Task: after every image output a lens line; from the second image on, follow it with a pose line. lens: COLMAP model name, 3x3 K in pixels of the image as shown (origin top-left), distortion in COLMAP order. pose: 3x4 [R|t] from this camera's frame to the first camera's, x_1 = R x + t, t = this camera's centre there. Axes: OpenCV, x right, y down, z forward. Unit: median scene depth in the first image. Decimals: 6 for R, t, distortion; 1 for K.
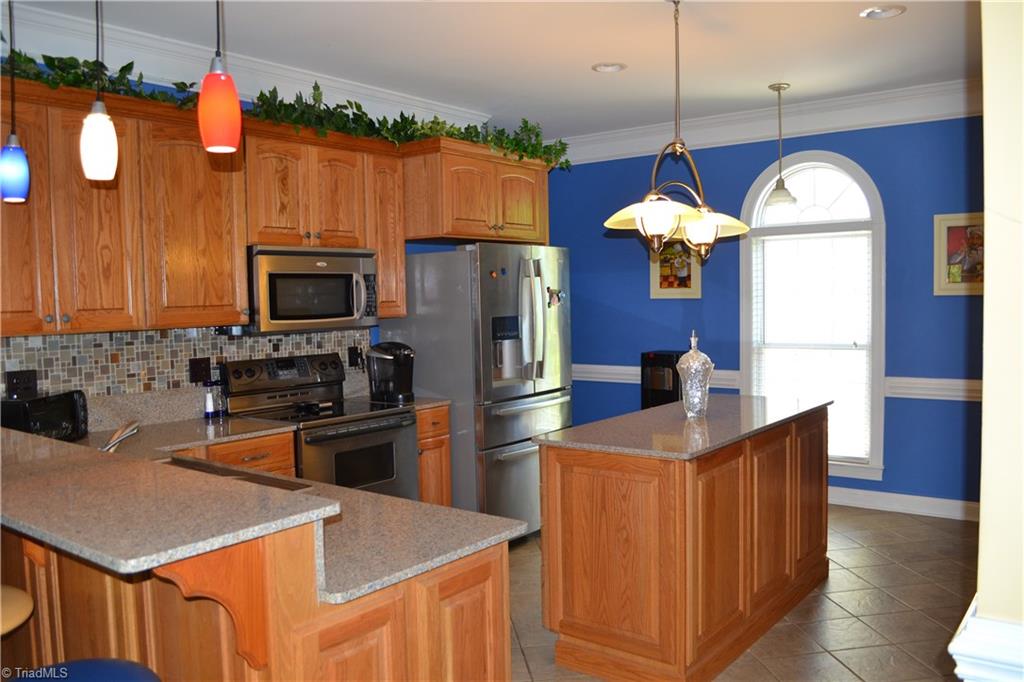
lens RADIAL K [[825.8, 0, 512.0], [0, 825.8, 341.0], [0, 0, 1]] dist [-0.075838, -0.000237]
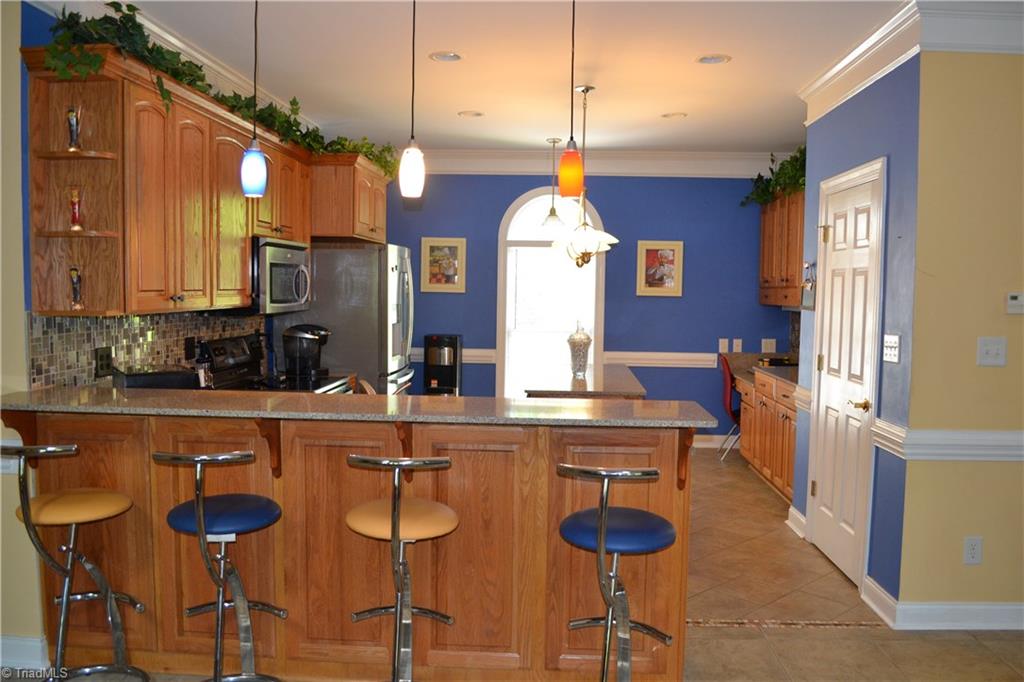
lens RADIAL K [[825.8, 0, 512.0], [0, 825.8, 341.0], [0, 0, 1]] dist [-0.075838, -0.000237]
pose [[0.823431, -0.005524, 0.567389, -0.518198], [0.000320, 0.999957, 0.009272, 0.012696], [-0.567416, -0.007453, 0.823398, -0.102491]]
